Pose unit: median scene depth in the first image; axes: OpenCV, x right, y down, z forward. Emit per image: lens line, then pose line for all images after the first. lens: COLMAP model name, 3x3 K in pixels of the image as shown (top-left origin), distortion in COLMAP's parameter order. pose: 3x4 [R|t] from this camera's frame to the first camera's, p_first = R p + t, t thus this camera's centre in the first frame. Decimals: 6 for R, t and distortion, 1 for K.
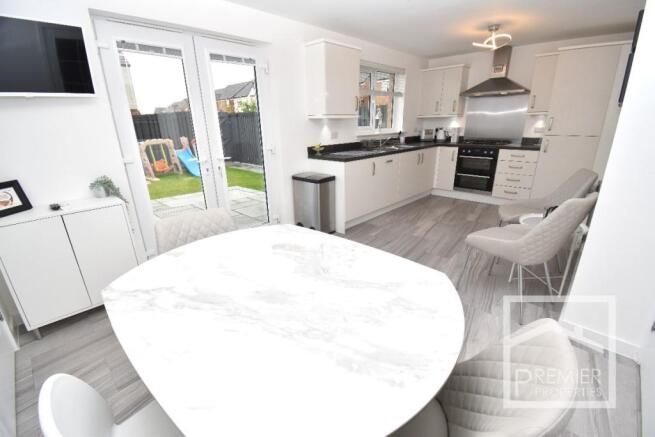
lens RADIAL K [[293.6, 0, 327.5], [0, 293.6, 218.5], [0, 0, 1]] dist [-0.001141, -0.000162]
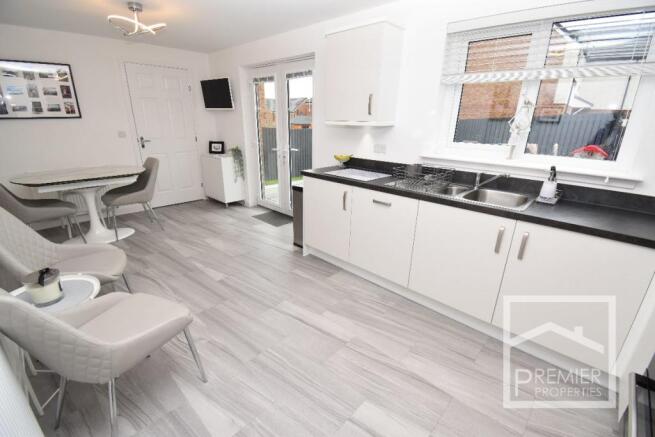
lens RADIAL K [[293.6, 0, 327.5], [0, 293.6, 218.5], [0, 0, 1]] dist [-0.001141, -0.000162]
pose [[-0.007207, 0.342686, -0.939422, 0.805818], [-0.324143, 0.887921, 0.326386, -0.341135], [0.945981, 0.306859, 0.104680, 0.896281]]
